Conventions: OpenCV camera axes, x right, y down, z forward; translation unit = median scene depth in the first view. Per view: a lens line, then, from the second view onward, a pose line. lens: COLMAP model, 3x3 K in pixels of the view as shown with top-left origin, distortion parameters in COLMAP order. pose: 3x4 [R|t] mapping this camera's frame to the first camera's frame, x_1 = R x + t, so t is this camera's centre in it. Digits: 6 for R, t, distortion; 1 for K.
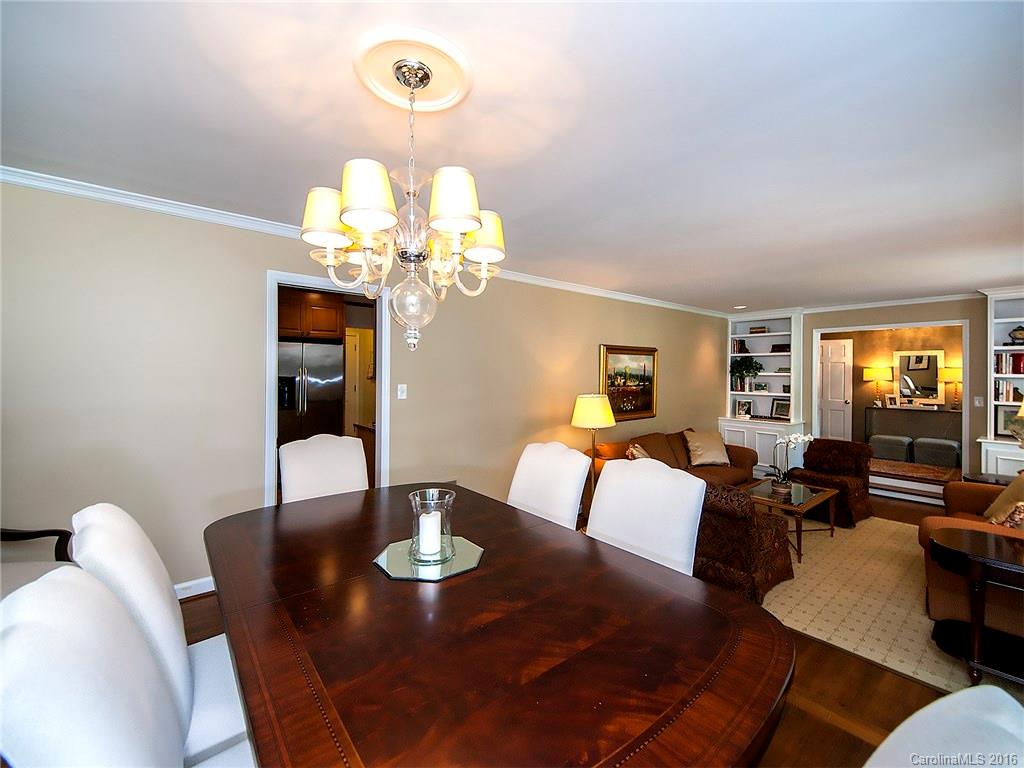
lens RADIAL K [[417.8, 0, 507.4], [0, 417.8, 375.4], [0, 0, 1]] dist [-0.000432, -0.000279]
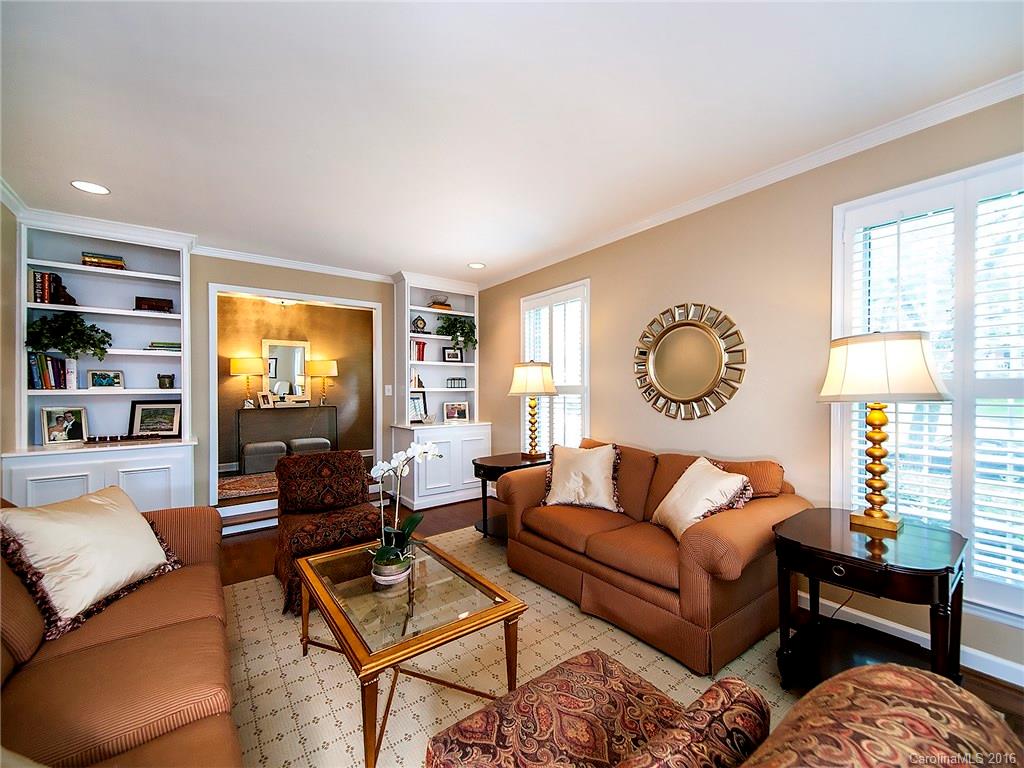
lens RADIAL K [[416.2, 0, 509.8], [0, 416.2, 395.5], [0, 0, 1]] dist [-0.001303, -0.000393]
pose [[0.034862, -0.022228, 0.999145, 0.128457], [0.011360, 0.999697, 0.021843, 0.041636], [-0.999328, 0.010588, 0.035103, 0.498734]]
